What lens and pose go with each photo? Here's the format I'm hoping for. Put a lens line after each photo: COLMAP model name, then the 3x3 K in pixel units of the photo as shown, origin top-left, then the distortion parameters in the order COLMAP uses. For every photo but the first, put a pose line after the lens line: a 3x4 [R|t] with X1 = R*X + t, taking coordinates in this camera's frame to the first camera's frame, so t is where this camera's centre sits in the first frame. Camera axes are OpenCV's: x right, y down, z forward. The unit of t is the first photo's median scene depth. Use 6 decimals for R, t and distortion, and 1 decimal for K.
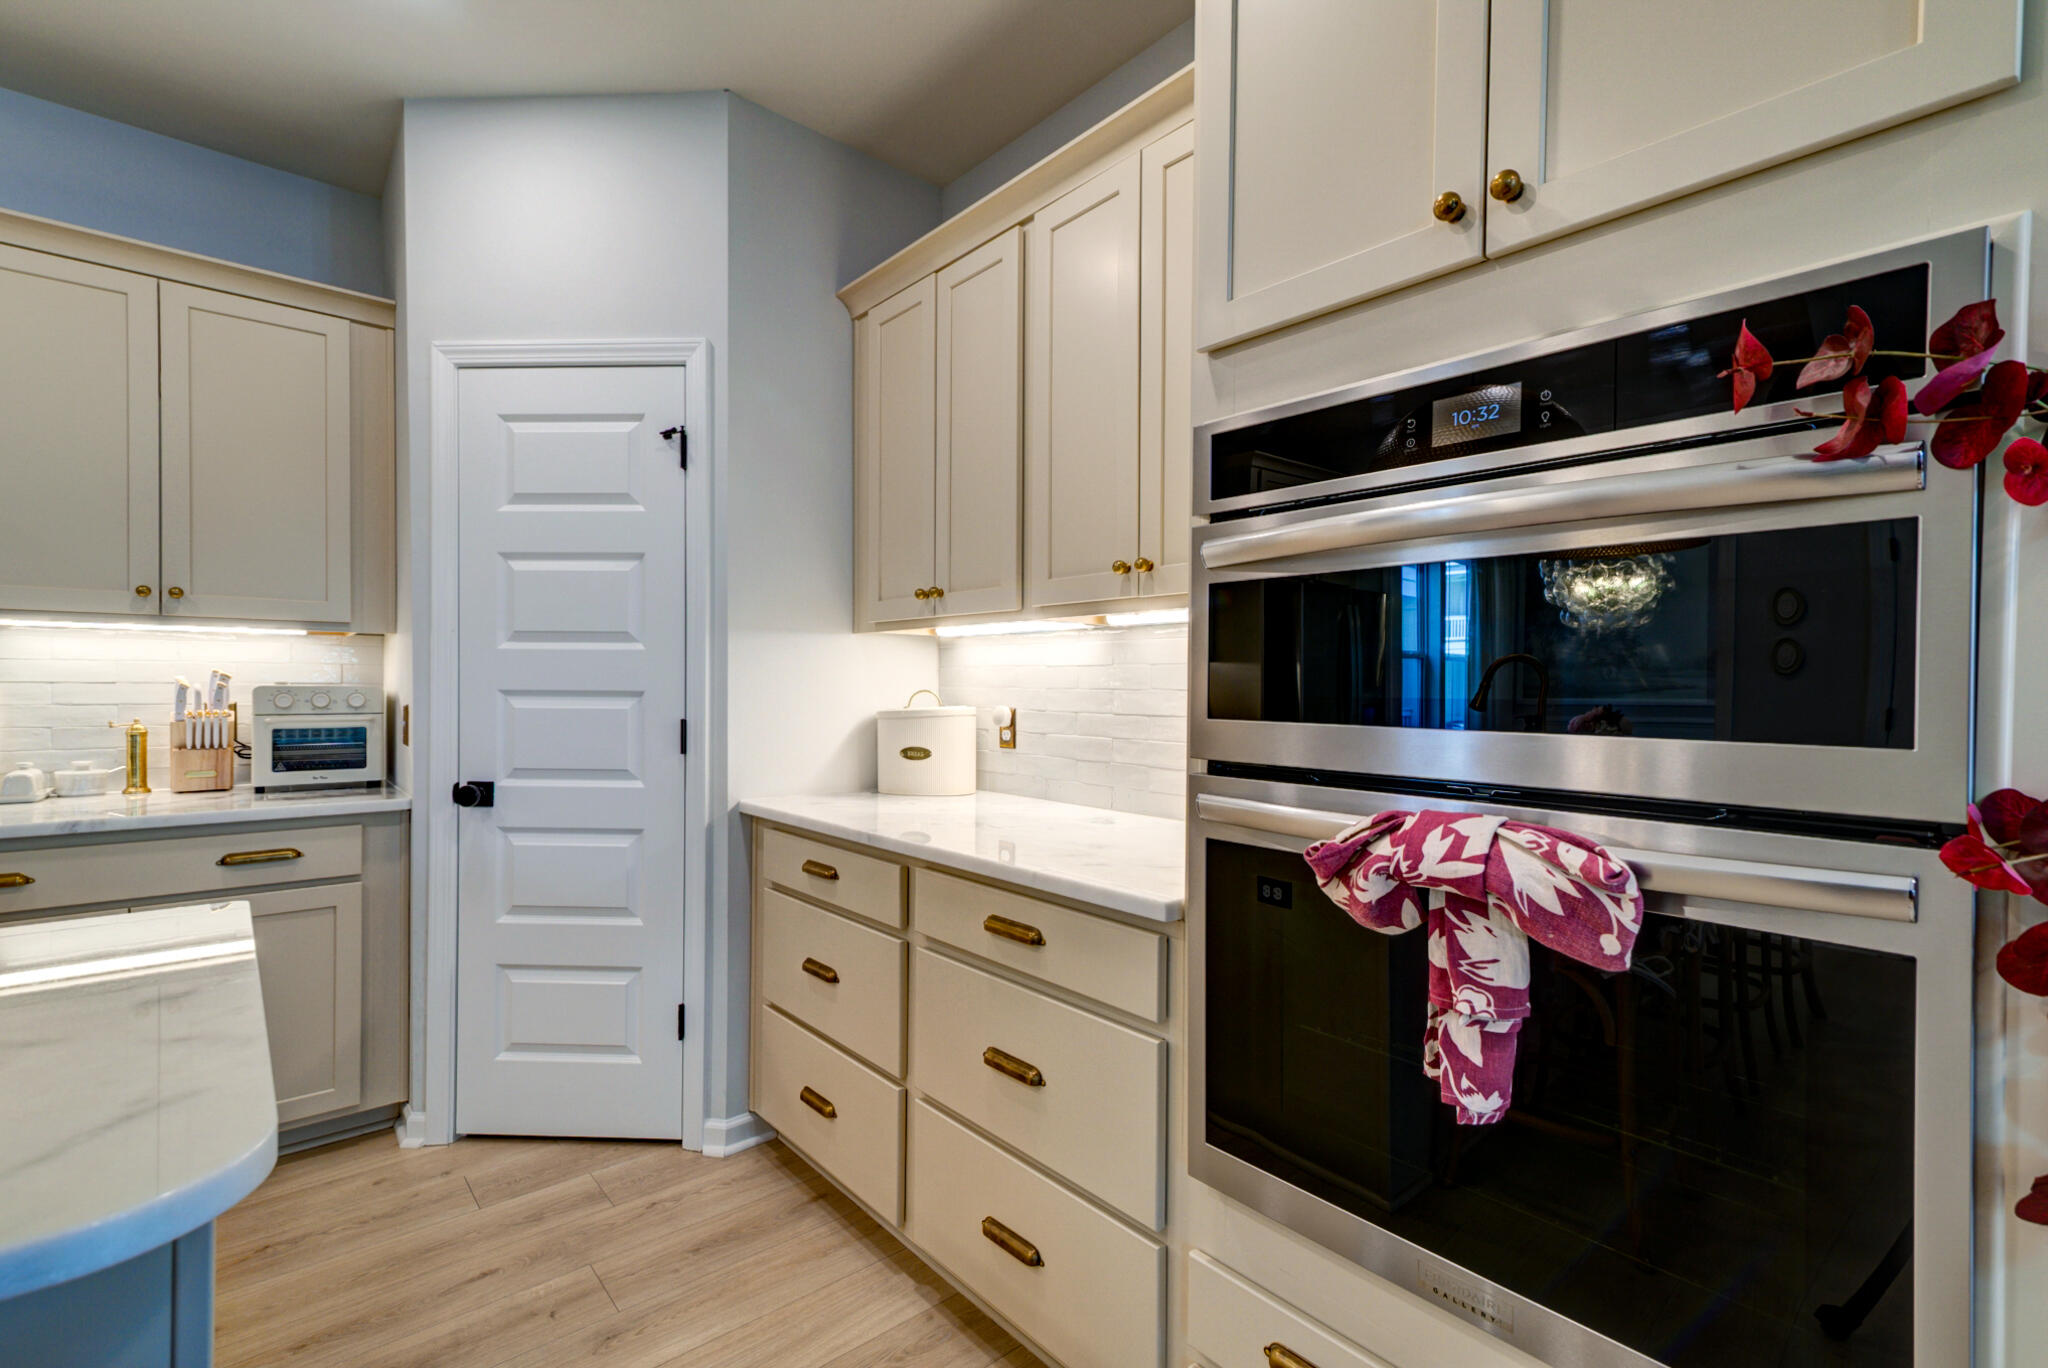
lens RADIAL K [[930.9, 0, 1016.9], [0, 930.9, 691.8], [0, 0, 1]] dist [0.023108, -0.001148]
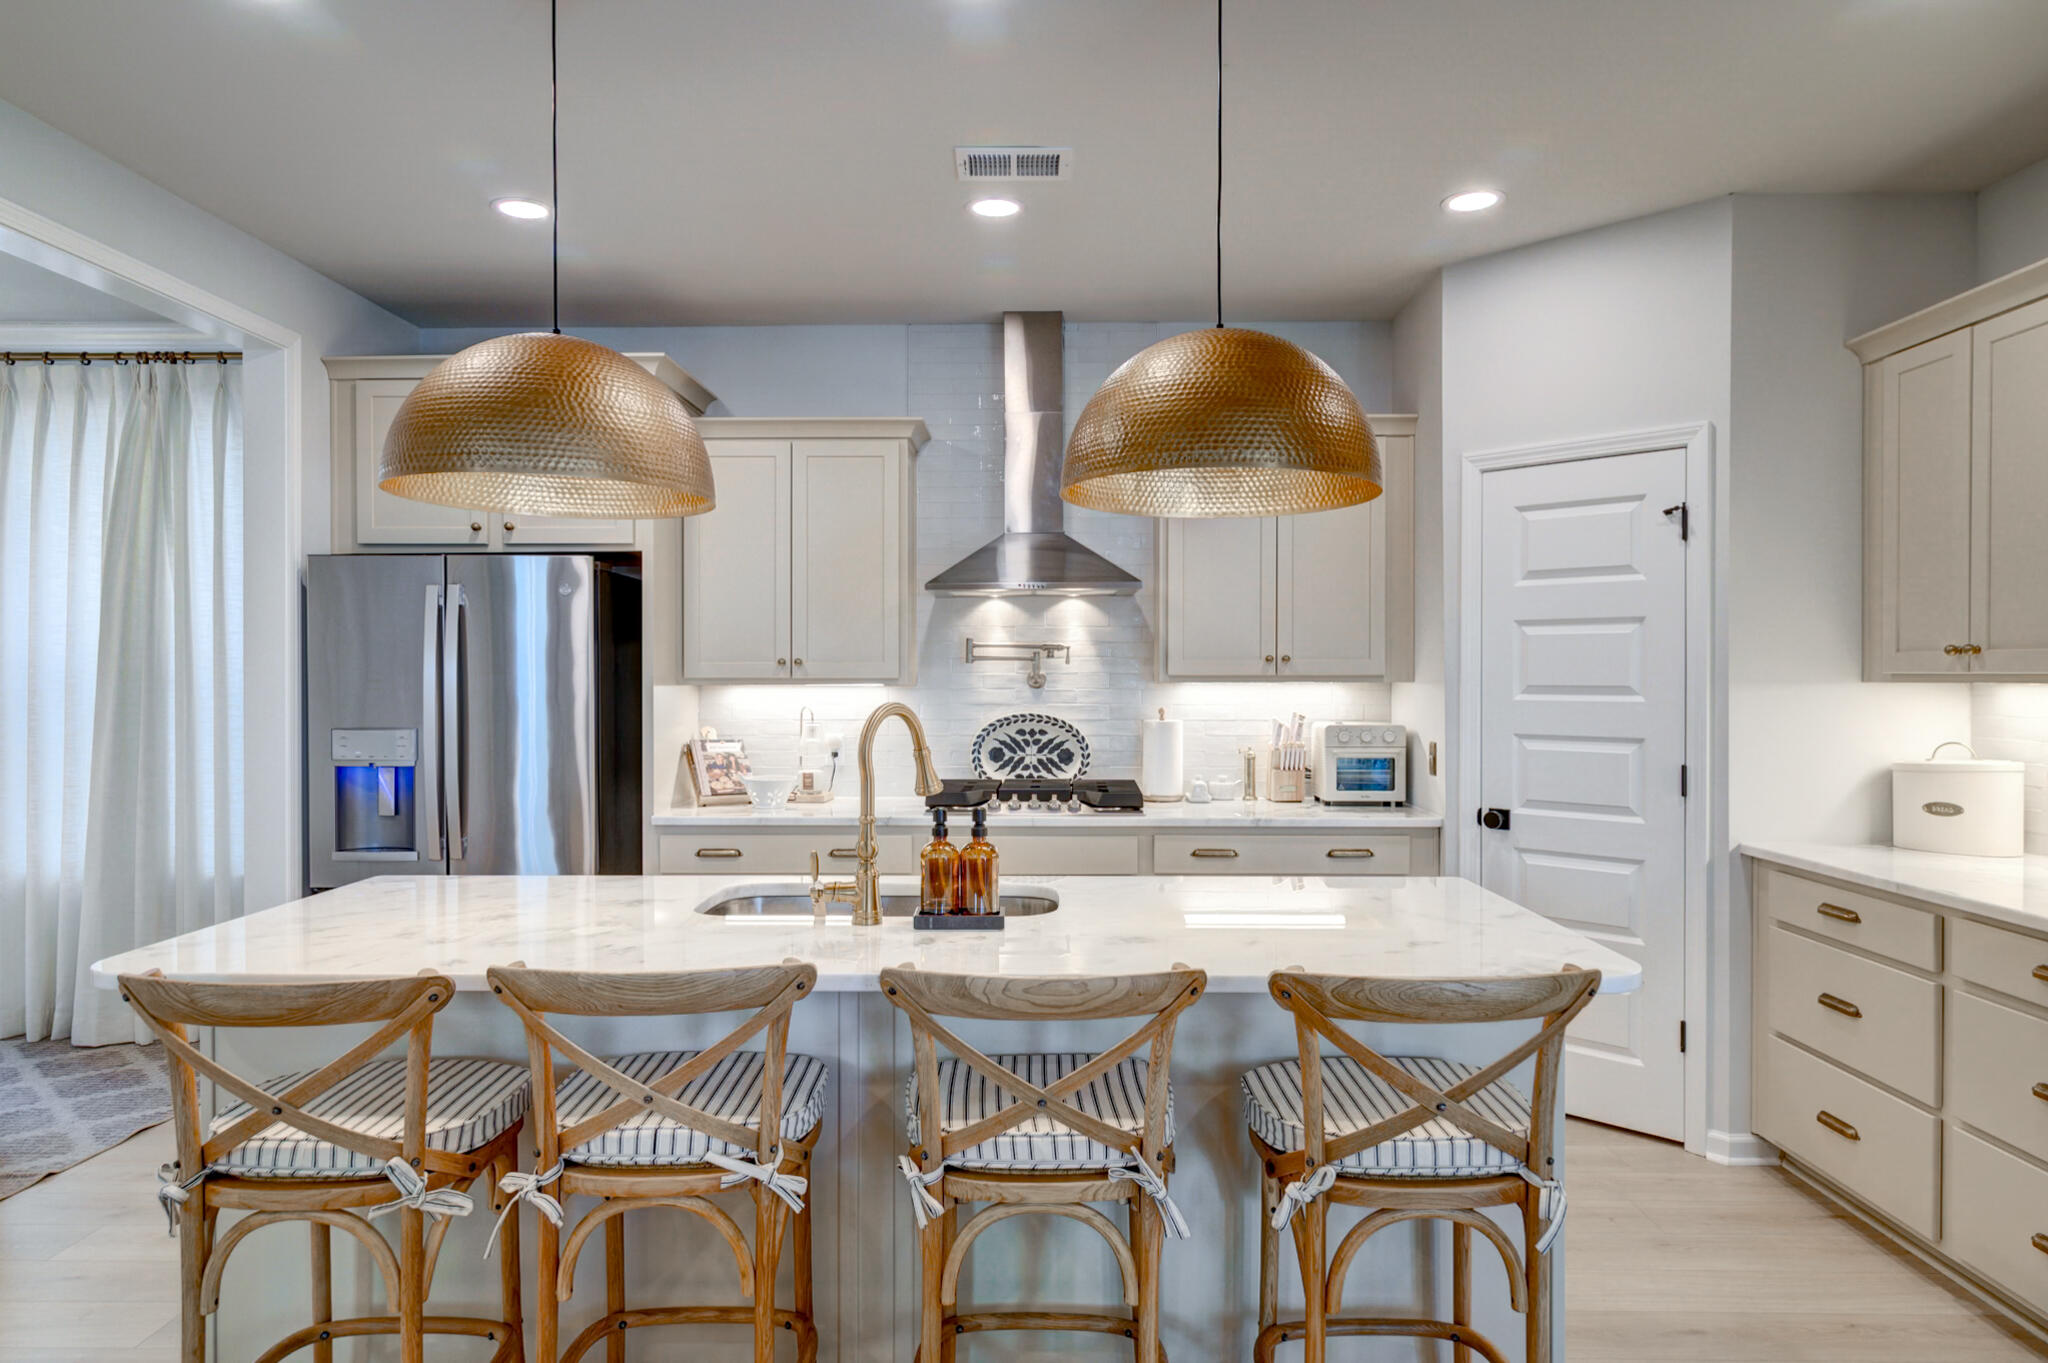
lens RADIAL K [[1239.1, 0, 1023.5], [0, 1239.1, 687.8], [0, 0, 1]] dist [0.010789, -0.001760]
pose [[0.750463, 0.000166, -0.660912, 0.031744], [0.000582, 0.999999, 0.000912, -0.066372], [0.660912, -0.001069, 0.750463, -0.646875]]
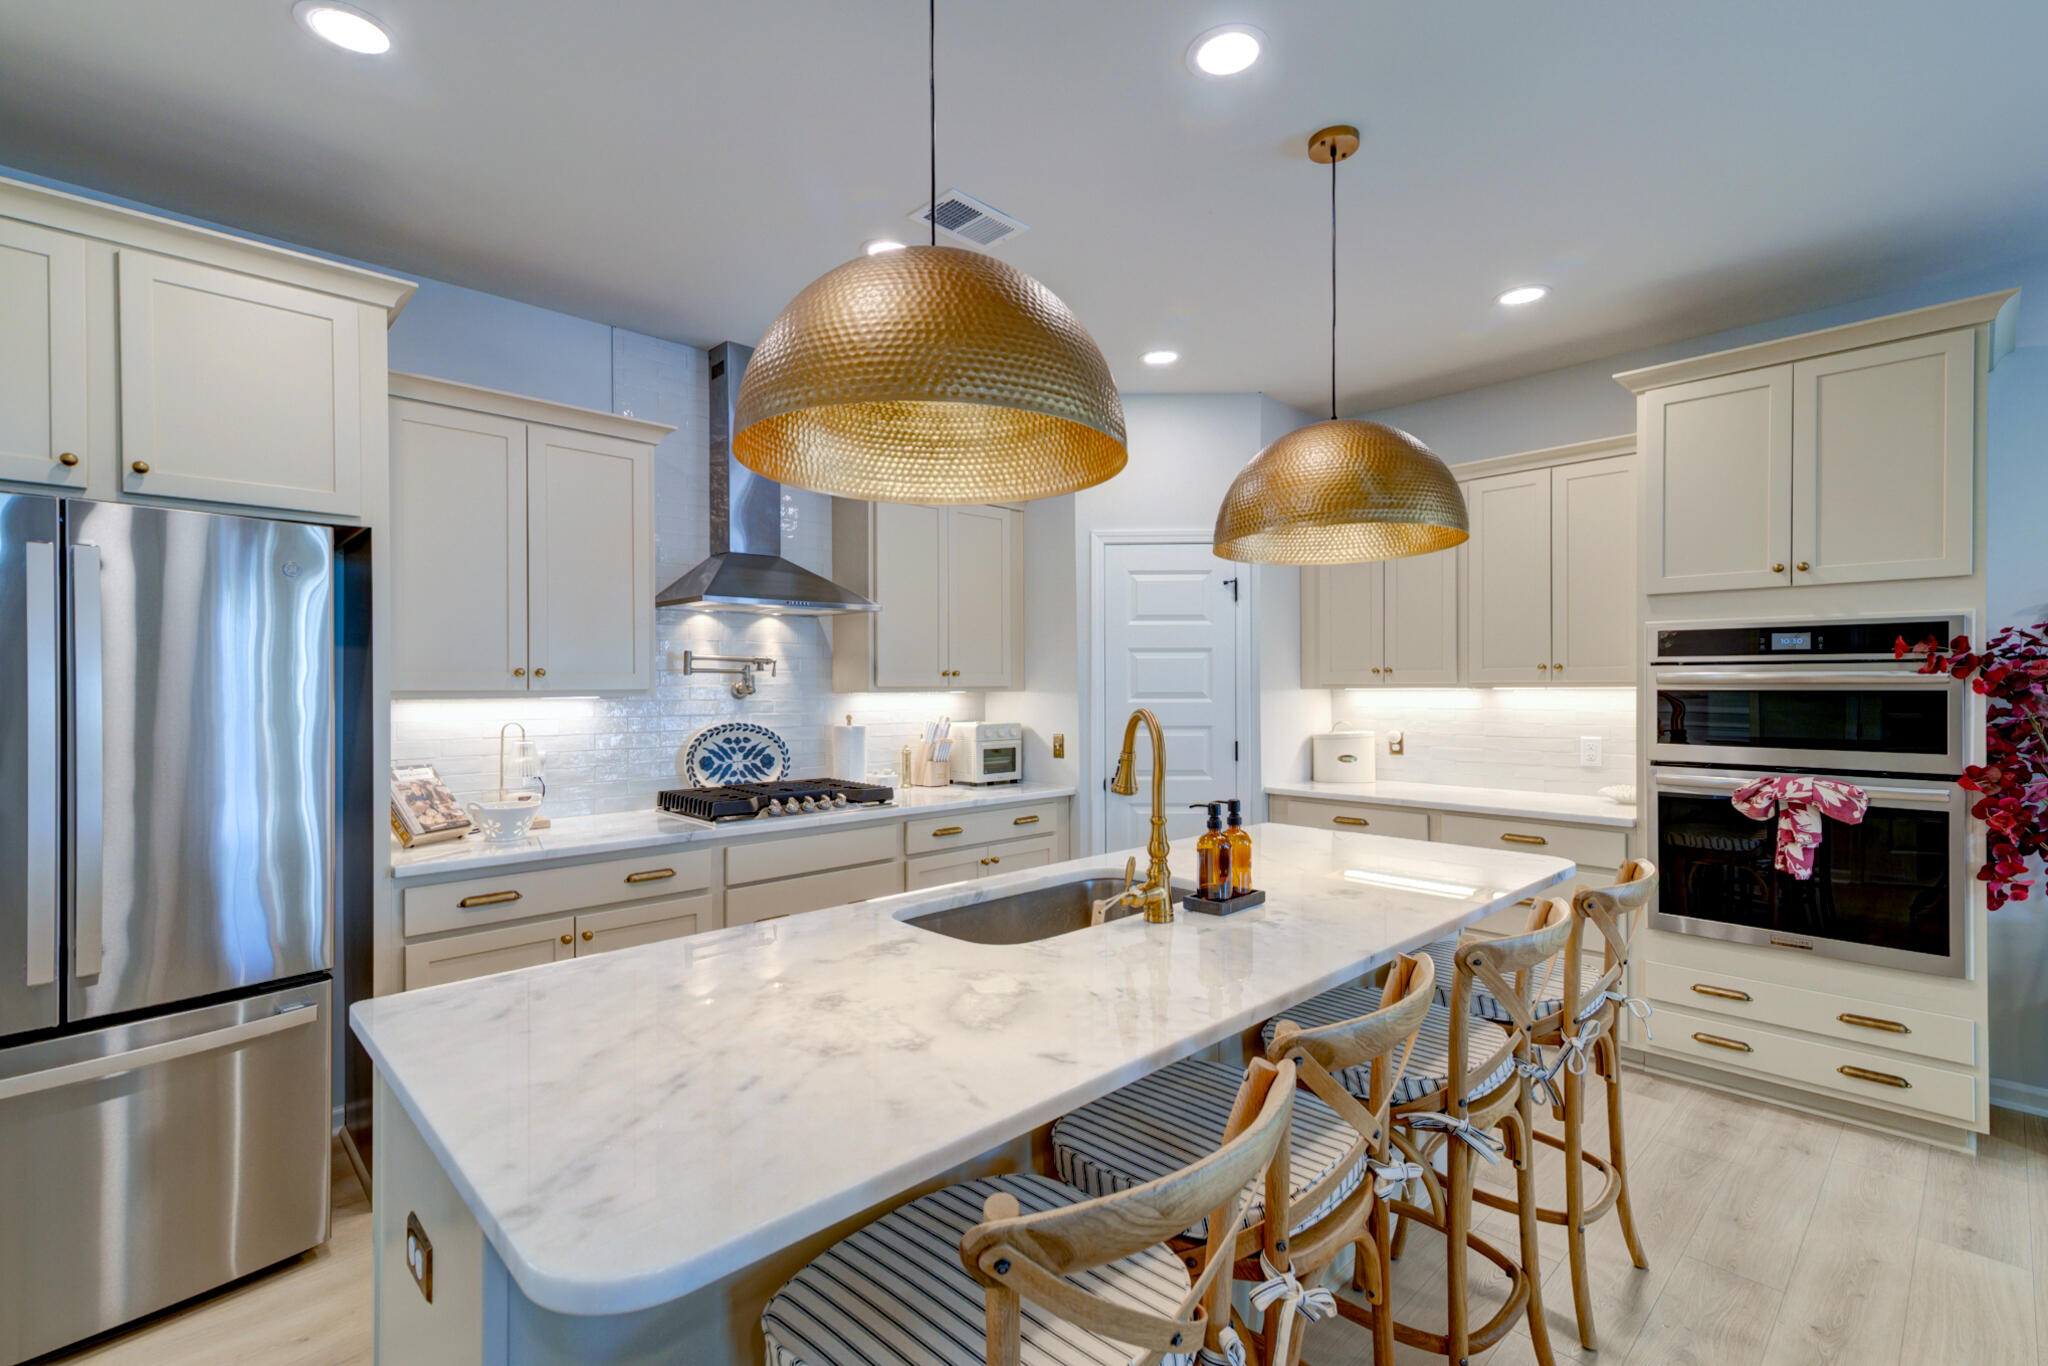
lens RADIAL K [[930.9, 0, 1016.9], [0, 930.9, 690.8], [0, 0, 1]] dist [0.023108, -0.001148]
pose [[0.997856, -0.010678, 0.064577, -0.913022], [0.010877, 0.999937, -0.002740, -0.068395], [-0.064544, 0.003436, 0.997909, -0.771437]]
